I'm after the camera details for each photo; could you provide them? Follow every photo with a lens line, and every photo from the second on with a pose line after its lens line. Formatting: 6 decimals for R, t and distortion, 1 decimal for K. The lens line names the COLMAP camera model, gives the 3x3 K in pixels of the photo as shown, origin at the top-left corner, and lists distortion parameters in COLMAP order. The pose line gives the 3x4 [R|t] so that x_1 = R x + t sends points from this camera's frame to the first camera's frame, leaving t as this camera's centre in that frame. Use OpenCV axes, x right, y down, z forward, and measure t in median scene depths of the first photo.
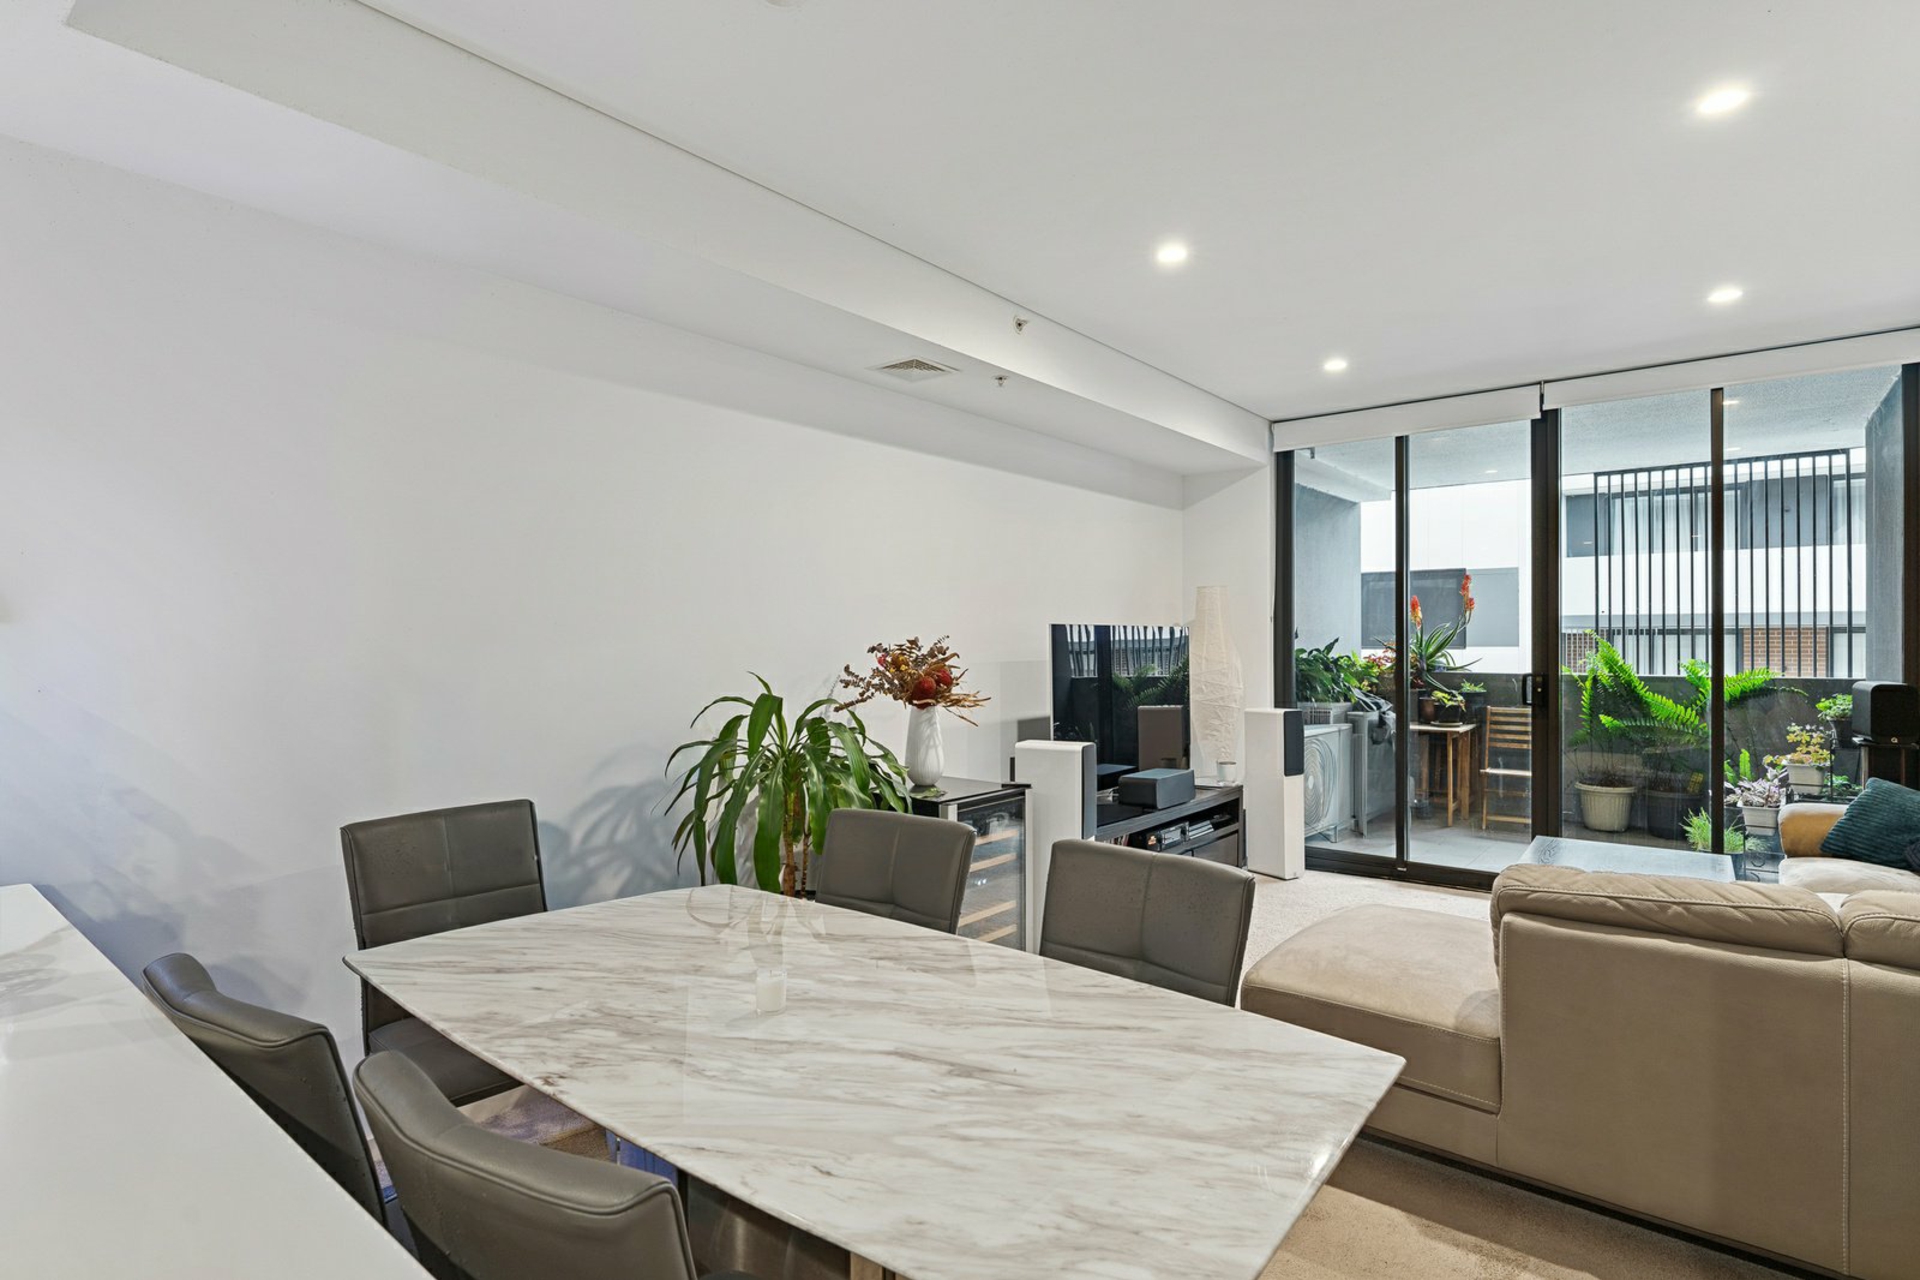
lens RADIAL K [[962.6, 0, 959.0], [0, 962.6, 641.2], [0, 0, 1]] dist [0.002900, 0.000399]
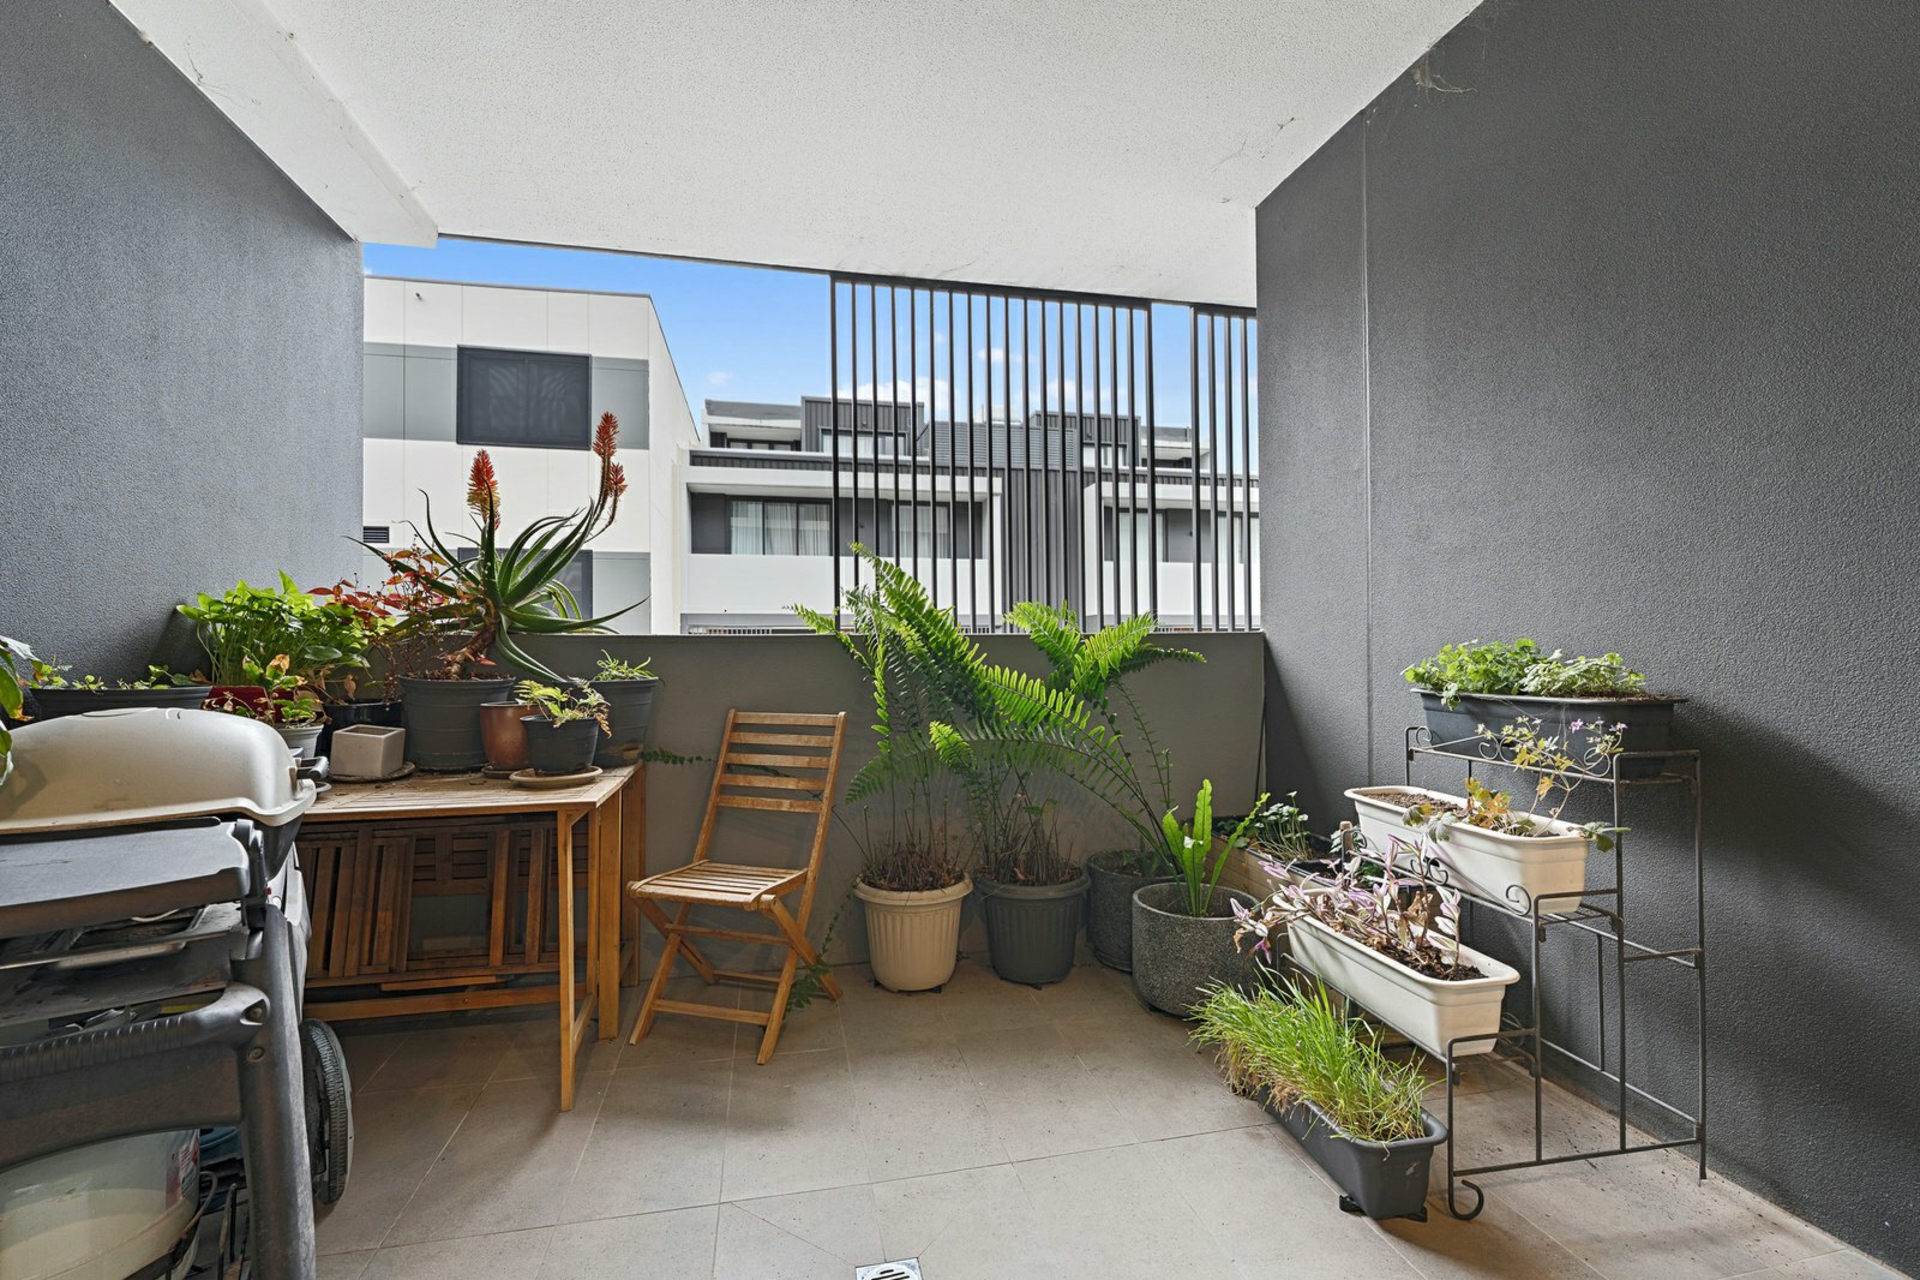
lens RADIAL K [[854.5, 0, 955.9], [0, 854.5, 643.1], [0, 0, 1]] dist [0.002328, 0.000223]
pose [[0.624468, 0.000617, 0.781050, 0.365950], [0.008345, 0.999937, -0.007462, 0.042922], [-0.781005, 0.011177, 0.624424, 0.715207]]
